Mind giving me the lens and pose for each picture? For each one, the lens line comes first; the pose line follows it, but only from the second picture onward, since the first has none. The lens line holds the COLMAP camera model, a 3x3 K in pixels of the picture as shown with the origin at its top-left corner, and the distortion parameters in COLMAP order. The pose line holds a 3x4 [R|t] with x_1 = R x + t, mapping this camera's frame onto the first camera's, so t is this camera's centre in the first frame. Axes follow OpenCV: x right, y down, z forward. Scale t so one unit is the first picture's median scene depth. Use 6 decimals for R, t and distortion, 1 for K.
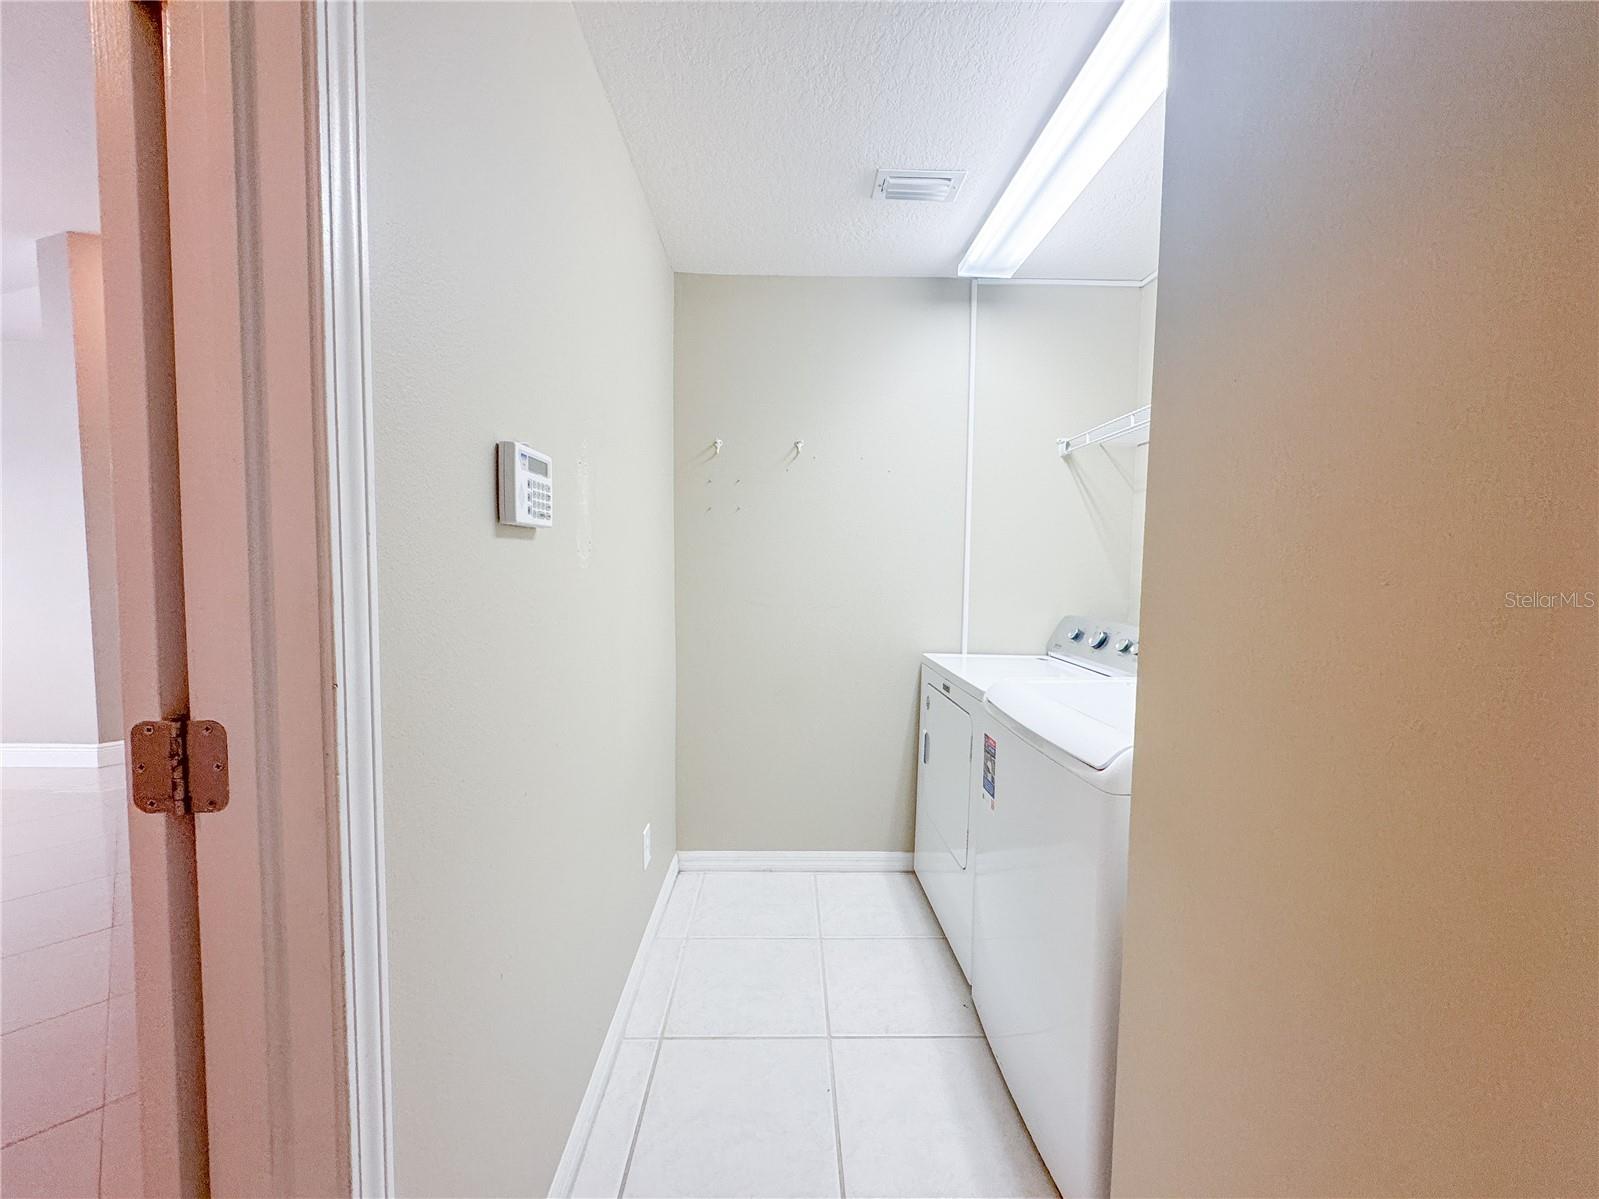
lens RADIAL K [[654.7, 0, 795.4], [0, 654.7, 597.1], [0, 0, 1]] dist [-0.002831, 0.000085]
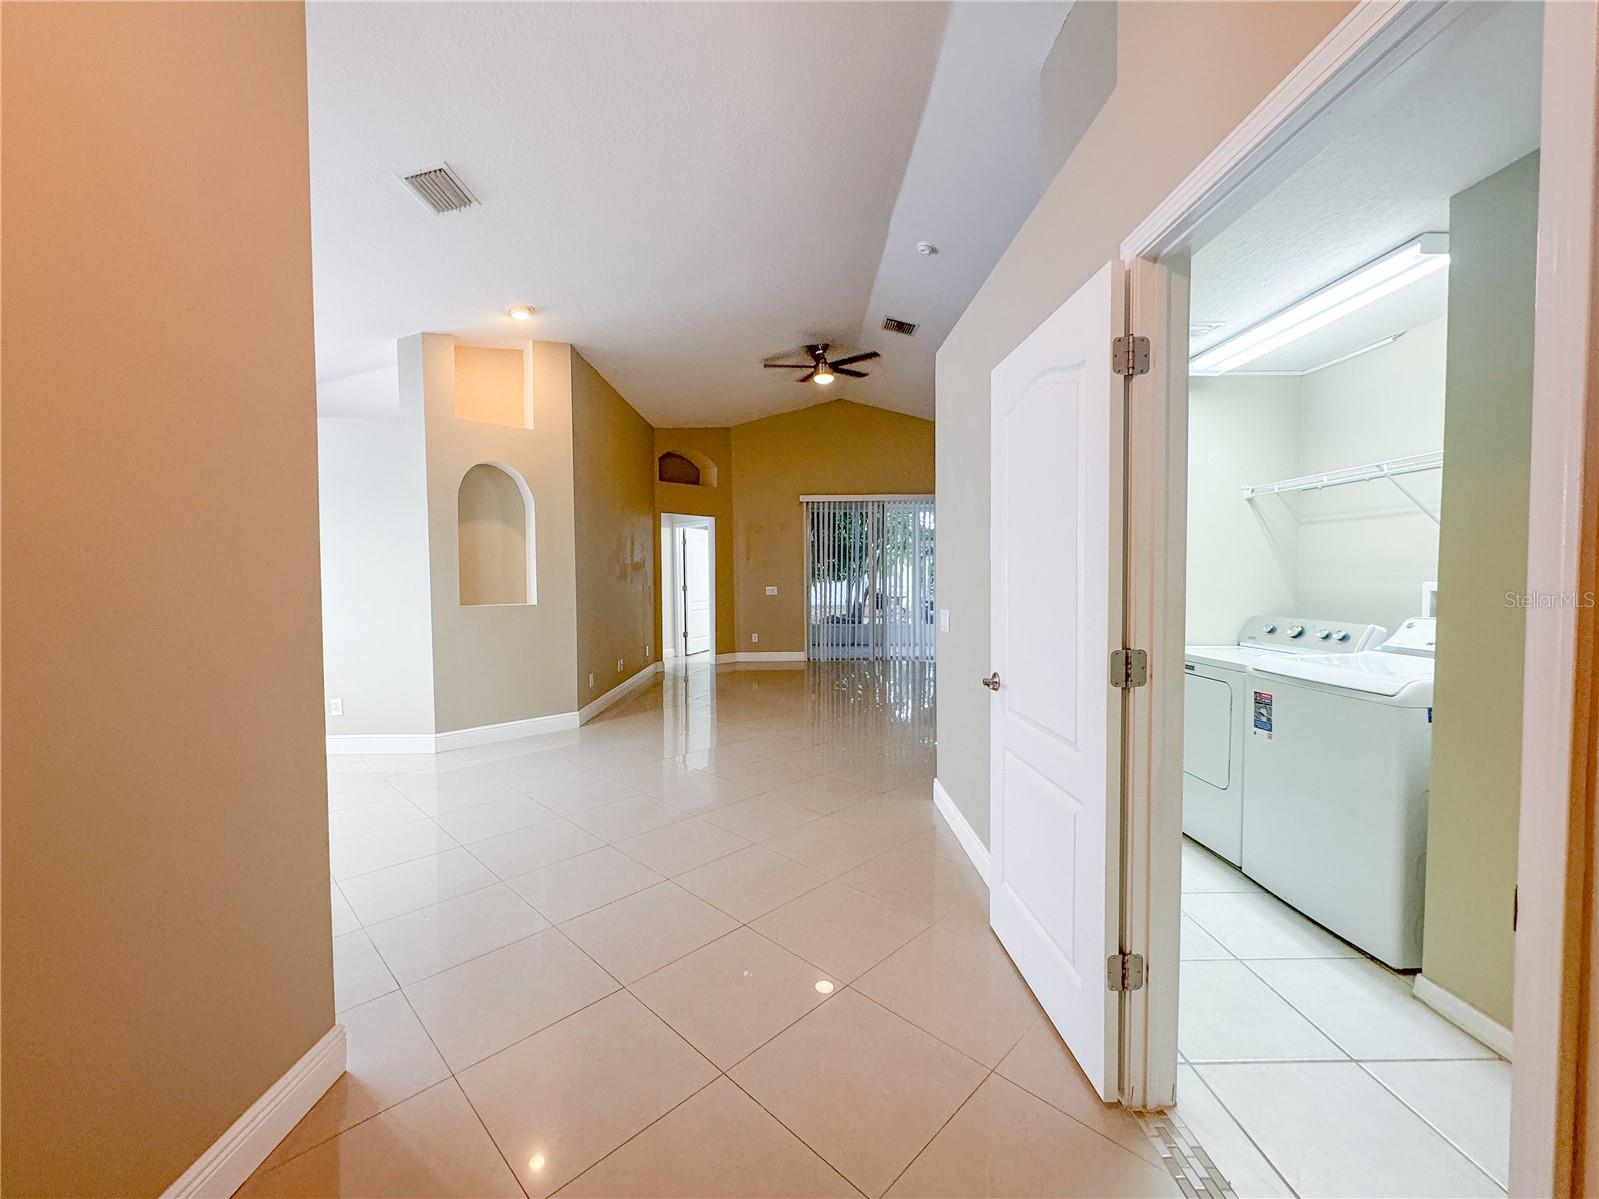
lens RADIAL K [[654.7, 0, 795.3], [0, 654.7, 593.2], [0, 0, 1]] dist [-0.002831, 0.000085]
pose [[0.999774, -0.017063, -0.012652, -0.531810], [0.016677, 0.999409, -0.030042, 0.006148], [0.013157, 0.029825, 0.999469, -0.377428]]
